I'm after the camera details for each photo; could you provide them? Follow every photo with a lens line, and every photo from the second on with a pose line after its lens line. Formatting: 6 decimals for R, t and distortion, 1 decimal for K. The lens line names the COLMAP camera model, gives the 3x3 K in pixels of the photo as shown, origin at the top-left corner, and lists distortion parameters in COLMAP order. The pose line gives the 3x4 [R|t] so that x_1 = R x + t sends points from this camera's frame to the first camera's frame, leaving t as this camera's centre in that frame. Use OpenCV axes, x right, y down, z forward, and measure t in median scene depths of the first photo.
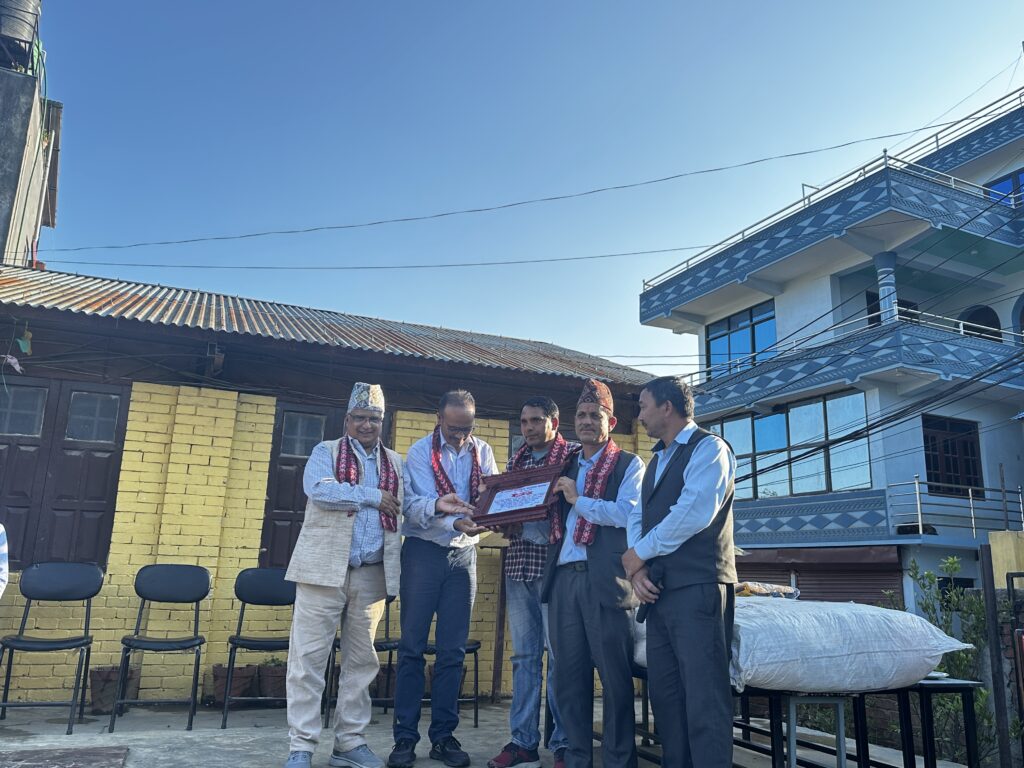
lens RADIAL K [[819.2, 0, 518.4], [0, 819.2, 386.3], [0, 0, 1]] dist [0.034132, -0.042430]
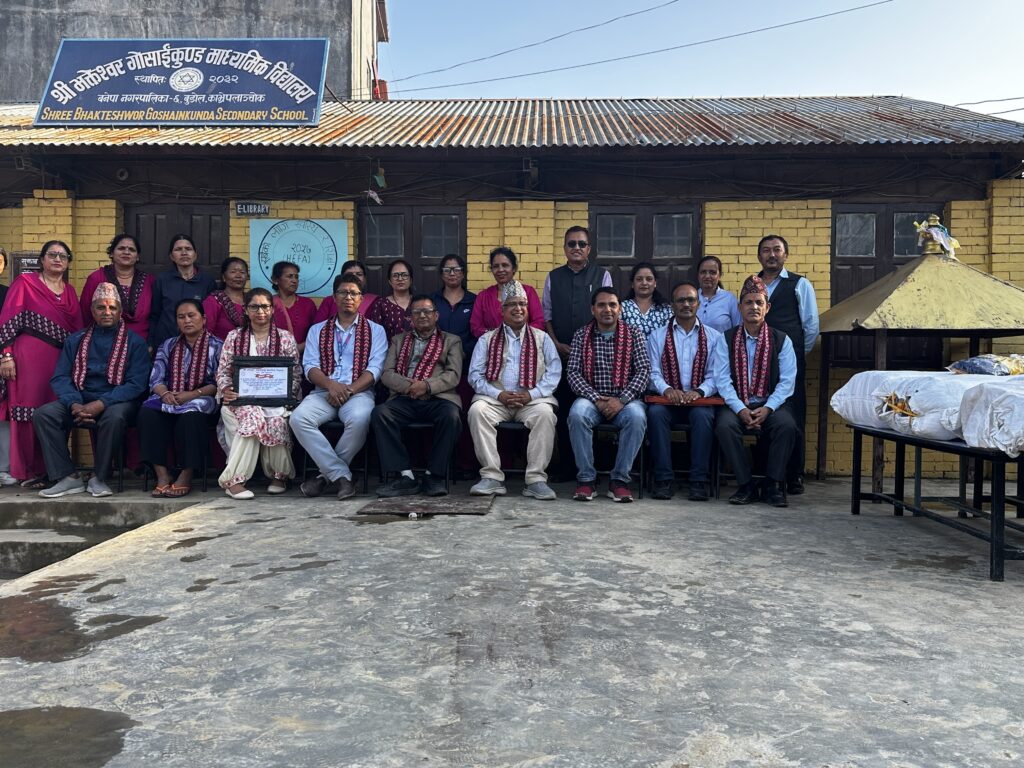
lens RADIAL K [[873.8, 0, 526.0], [0, 873.8, 378.0], [0, 0, 1]] dist [0.089360, -0.112363]
pose [[0.920981, -0.020748, -0.389056, 0.070570], [0.111931, 0.970574, 0.213206, -0.017668], [0.373184, -0.239906, 0.896202, -0.107323]]
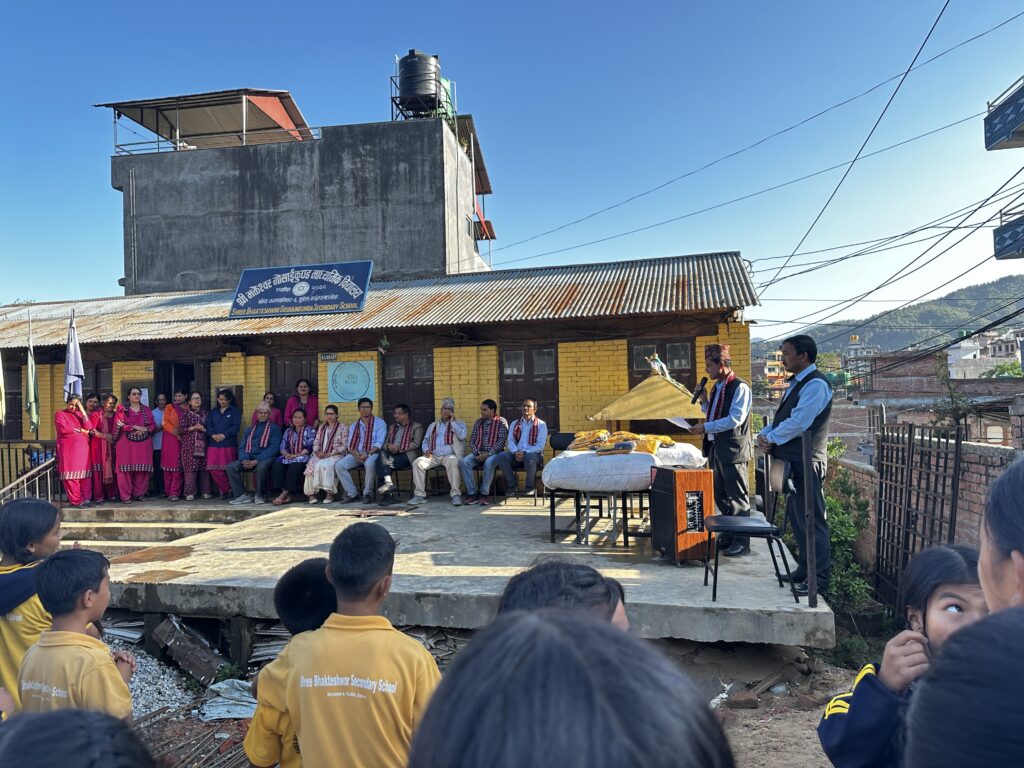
lens RADIAL K [[712.5, 0, 512.7], [0, 712.5, 393.5], [0, 0, 1]] dist [0.140054, -0.007836]
pose [[0.807861, -0.058236, -0.586489, 0.766642], [0.182368, 0.970970, 0.154790, -0.139197], [0.560449, -0.232006, 0.795029, -0.373137]]
